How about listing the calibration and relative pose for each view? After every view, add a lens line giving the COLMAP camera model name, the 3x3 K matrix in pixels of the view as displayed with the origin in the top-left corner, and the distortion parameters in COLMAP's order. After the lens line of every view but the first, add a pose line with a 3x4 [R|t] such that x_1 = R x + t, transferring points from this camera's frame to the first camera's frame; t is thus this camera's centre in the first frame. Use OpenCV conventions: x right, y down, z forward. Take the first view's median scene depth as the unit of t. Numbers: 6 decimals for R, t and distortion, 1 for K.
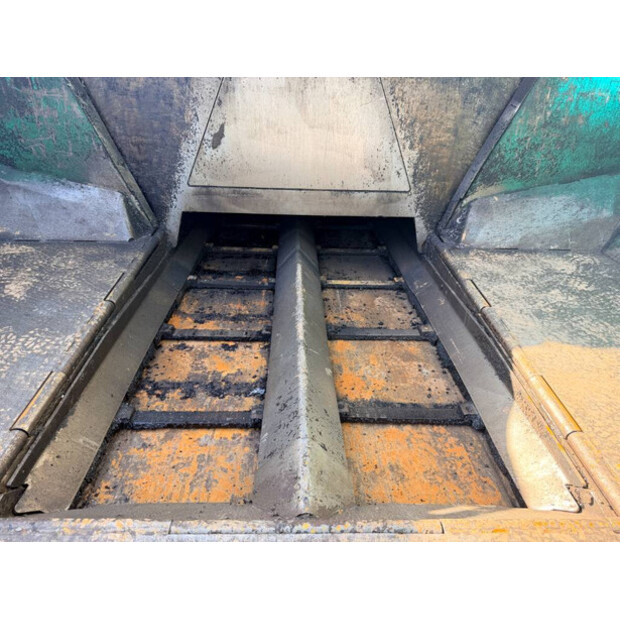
lens RADIAL K [[429.3, 0, 310.6], [0, 429.3, 310.6], [0, 0, 1]] dist [-0.002048, -0.003958]
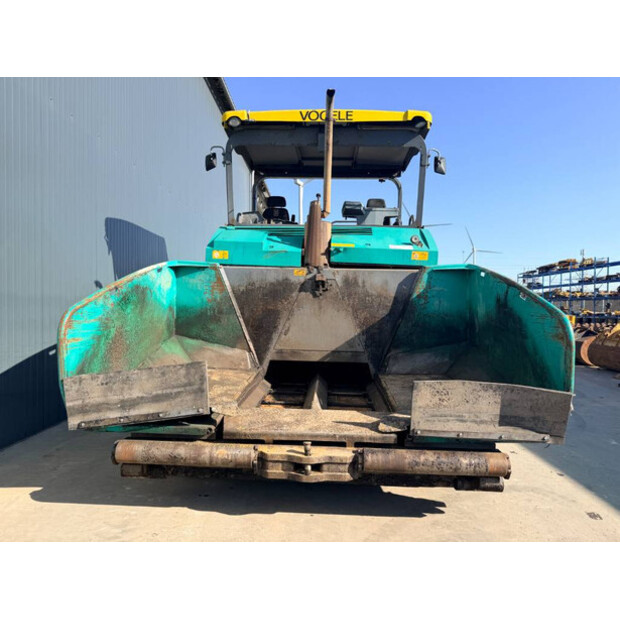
lens RADIAL K [[429.3, 0, 310.1], [0, 429.3, 310.0], [0, 0, 1]] dist [-0.002048, -0.003958]
pose [[0.997046, -0.007962, -0.076389, 0.116874], [-0.028924, 0.882460, -0.469497, 0.672894], [0.071148, 0.470320, 0.879623, -1.286142]]
